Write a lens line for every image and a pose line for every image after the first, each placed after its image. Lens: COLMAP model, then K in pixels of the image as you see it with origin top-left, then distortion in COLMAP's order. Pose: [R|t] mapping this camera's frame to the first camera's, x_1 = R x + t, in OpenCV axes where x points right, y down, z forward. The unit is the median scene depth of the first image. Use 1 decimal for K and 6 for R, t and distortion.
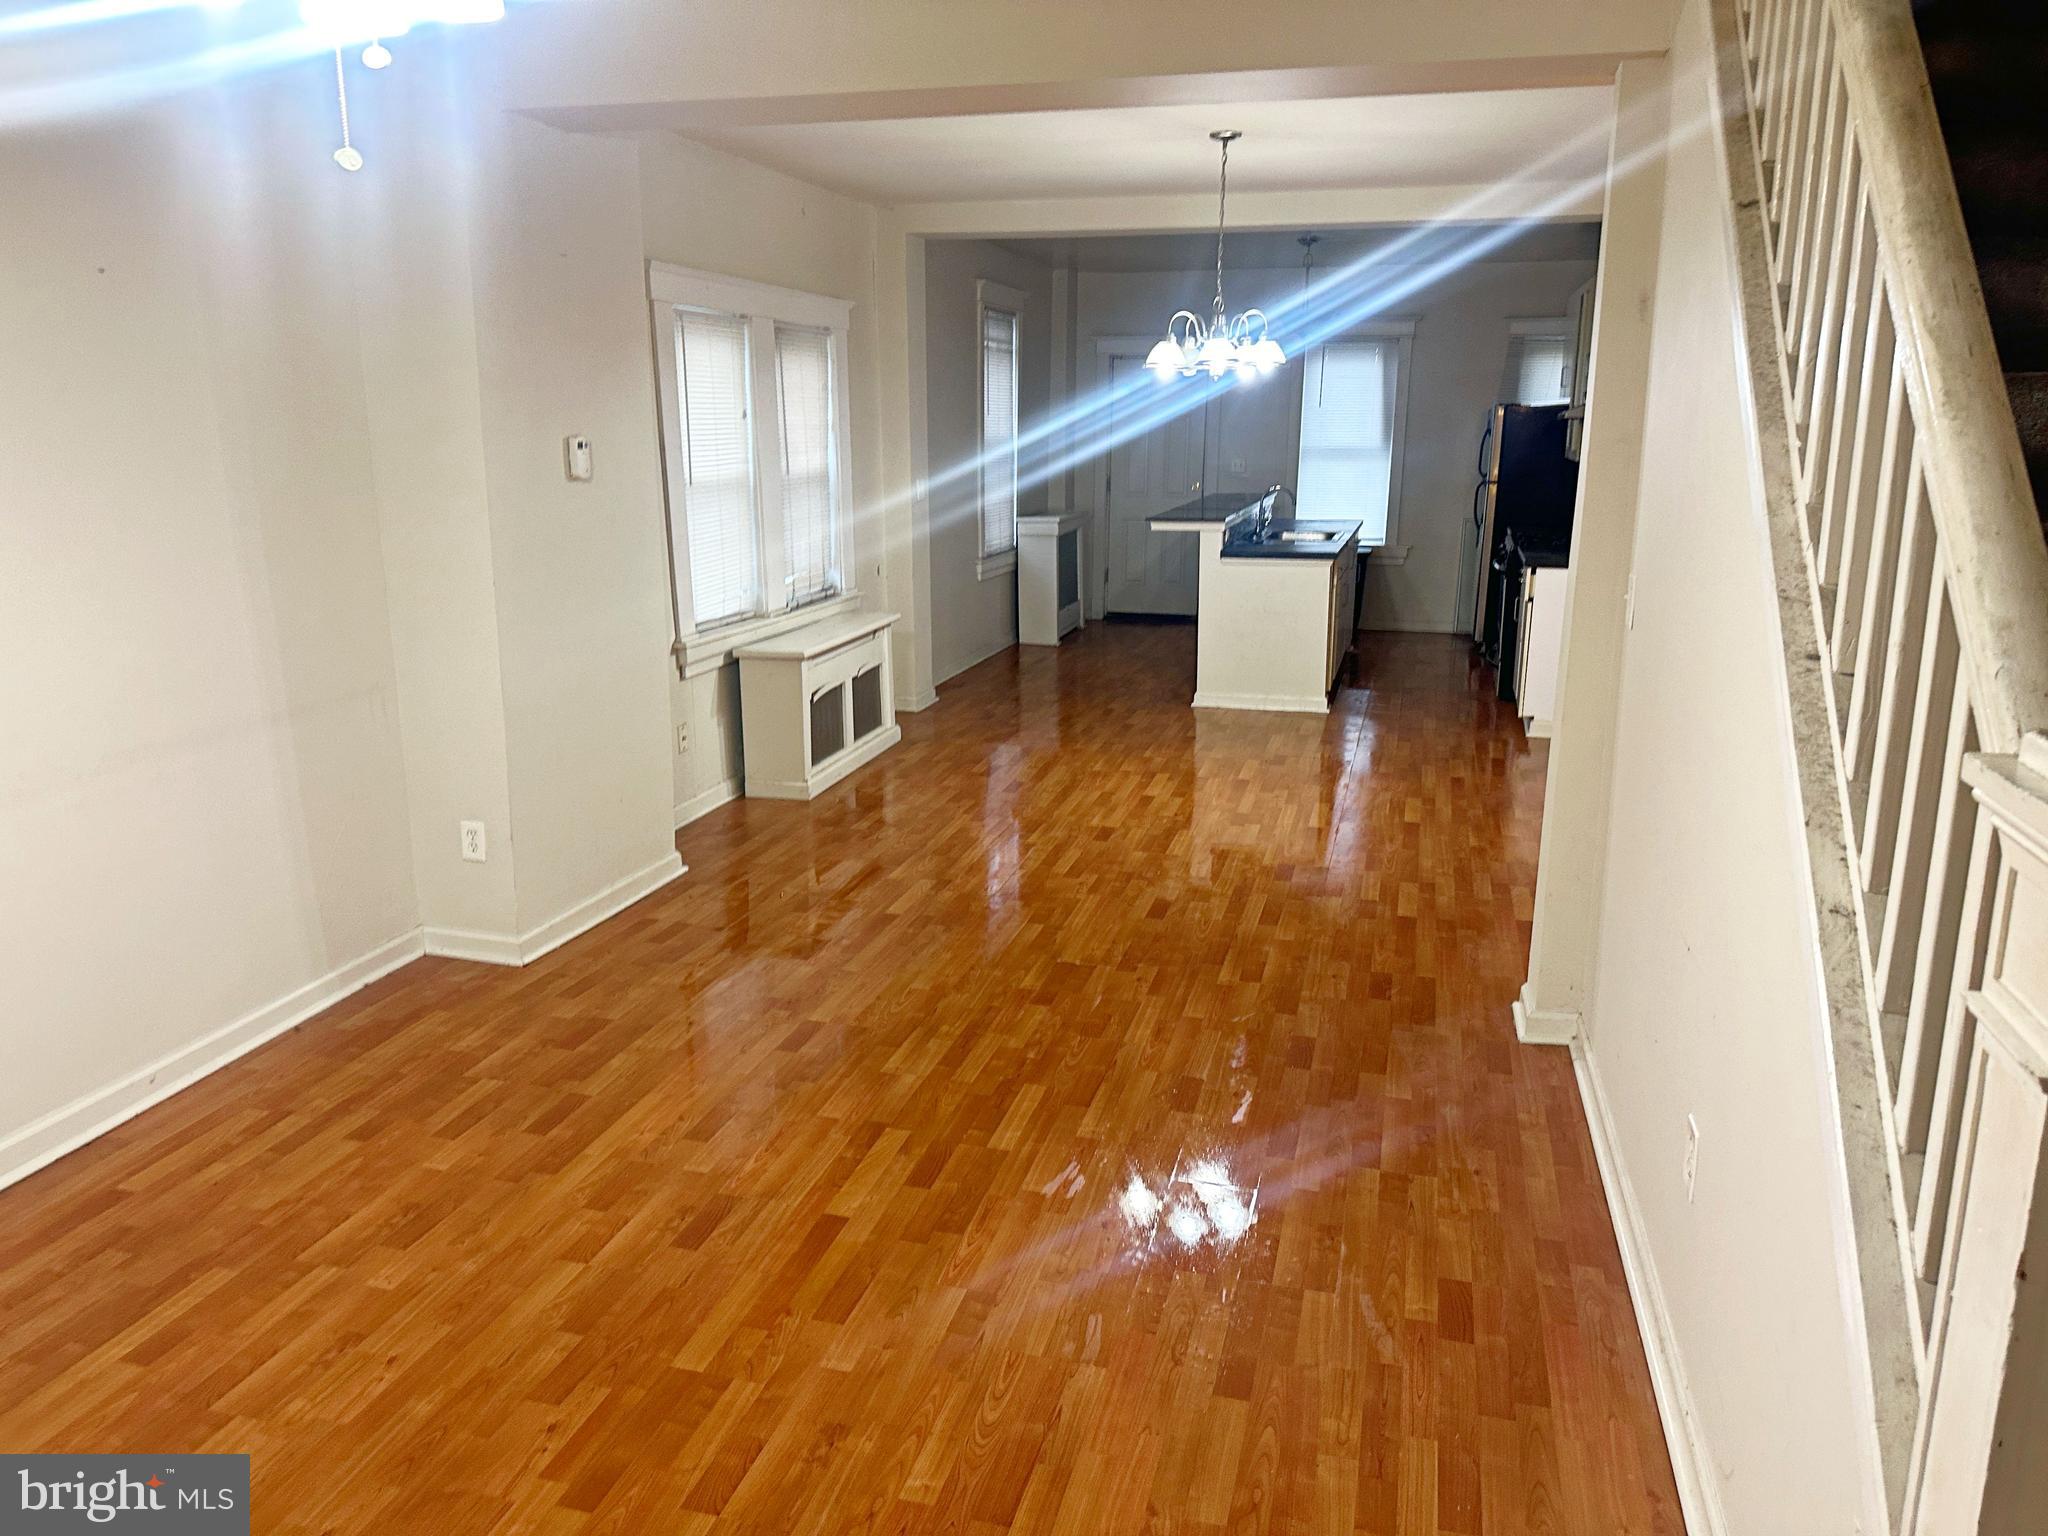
lens RADIAL K [[1470.4, 0, 1025.9], [0, 1470.4, 769.7], [0, 0, 1]] dist [-0.001131, -0.000245]
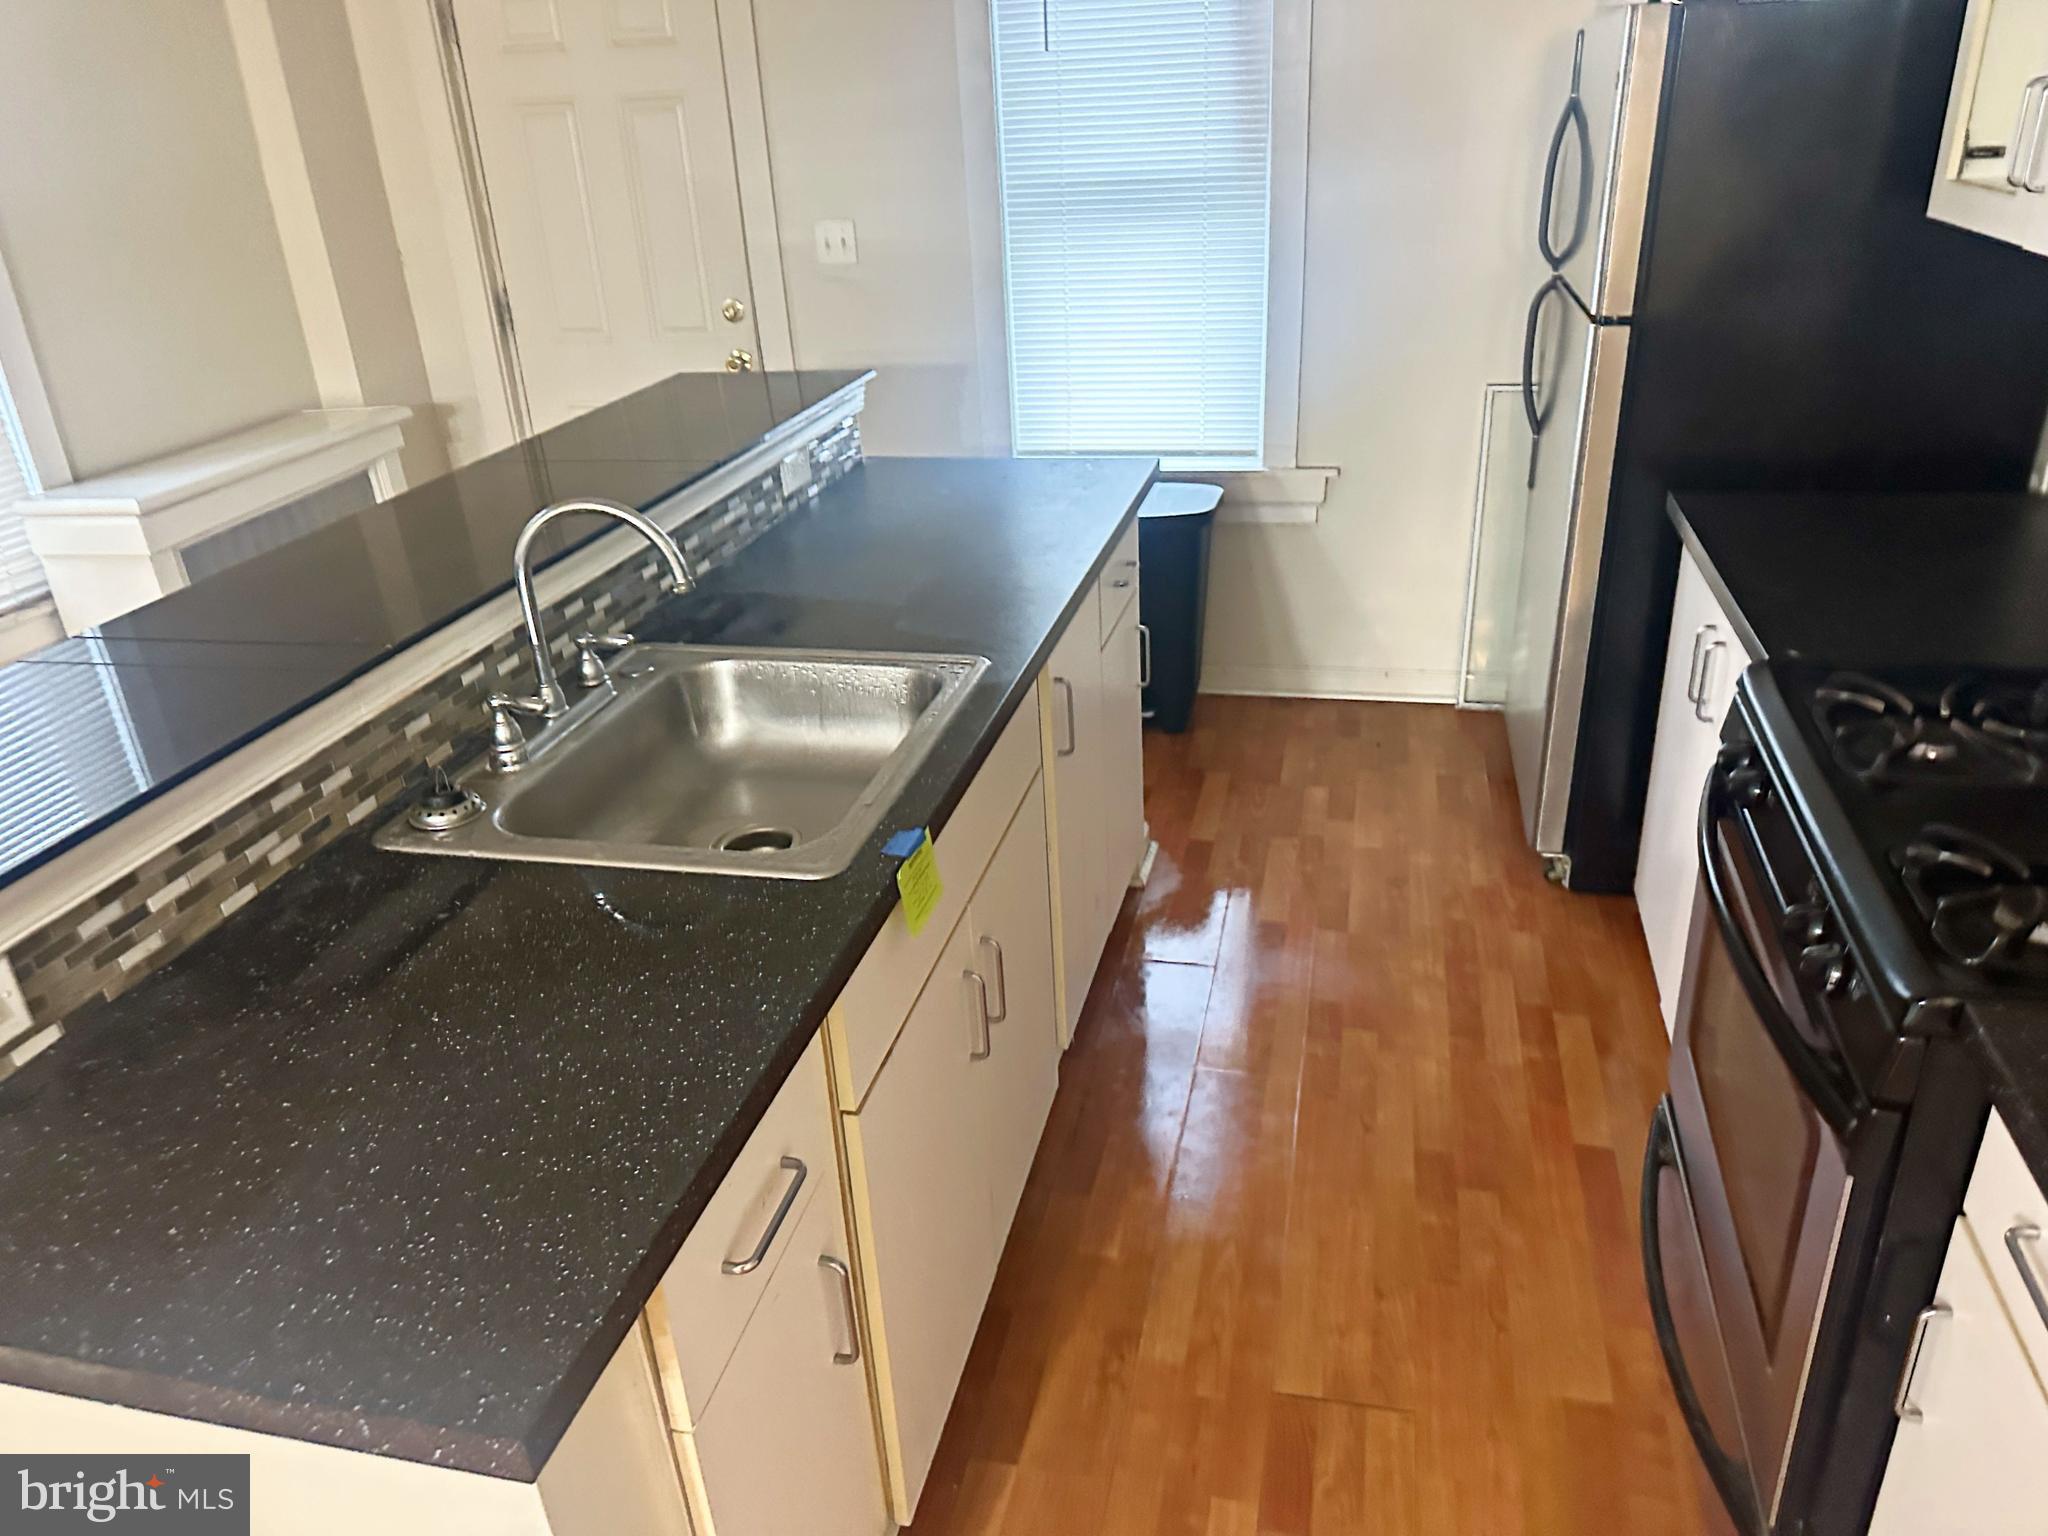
lens RADIAL K [[1470.4, 0, 1022.5], [0, 1470.4, 763.2], [0, 0, 1]] dist [-0.001131, -0.000245]
pose [[0.997760, -0.066193, 0.009626, 0.182788], [0.062722, 0.975862, 0.209189, -0.162118], [-0.023241, -0.208117, 0.977828, 0.660032]]
